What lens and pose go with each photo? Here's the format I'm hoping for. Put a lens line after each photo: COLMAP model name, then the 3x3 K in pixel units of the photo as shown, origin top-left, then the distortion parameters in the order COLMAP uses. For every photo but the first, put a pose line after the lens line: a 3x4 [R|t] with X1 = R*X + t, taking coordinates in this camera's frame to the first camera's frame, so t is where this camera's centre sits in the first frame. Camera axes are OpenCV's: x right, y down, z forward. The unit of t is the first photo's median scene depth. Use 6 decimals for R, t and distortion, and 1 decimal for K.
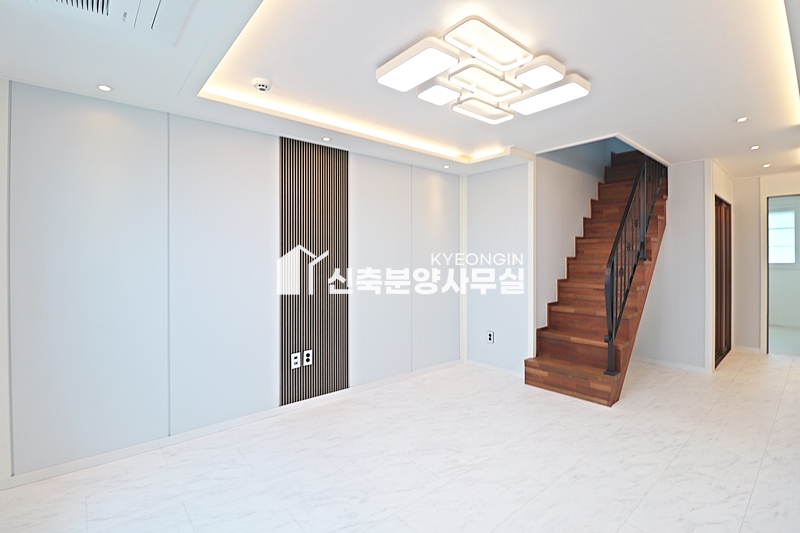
lens RADIAL K [[372.8, 0, 399.1], [0, 372.8, 258.5], [0, 0, 1]] dist [0.021671, -0.018874]
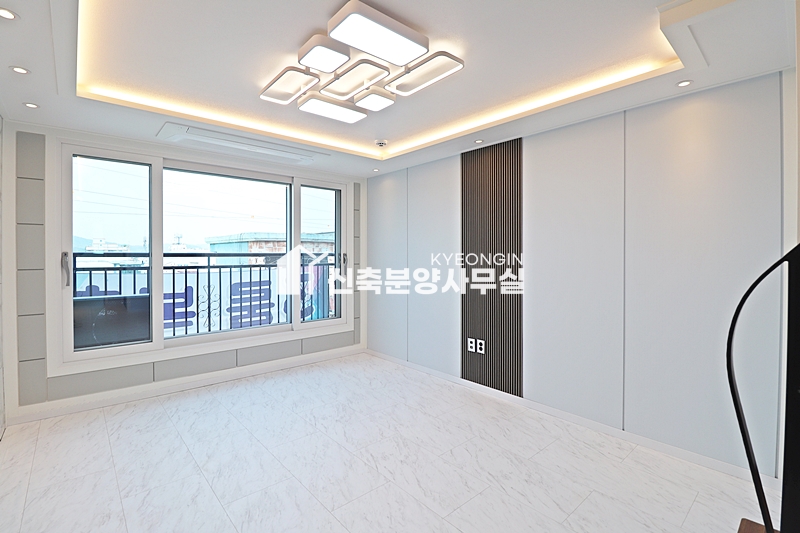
lens RADIAL K [[374.9, 0, 397.6], [0, 374.9, 243.6], [0, 0, 1]] dist [-0.000151, -0.000034]
pose [[0.006070, -0.034162, -0.999398, 0.857196], [-0.000783, 0.999416, -0.034167, 0.004520], [0.999981, 0.000990, 0.006040, 0.755262]]
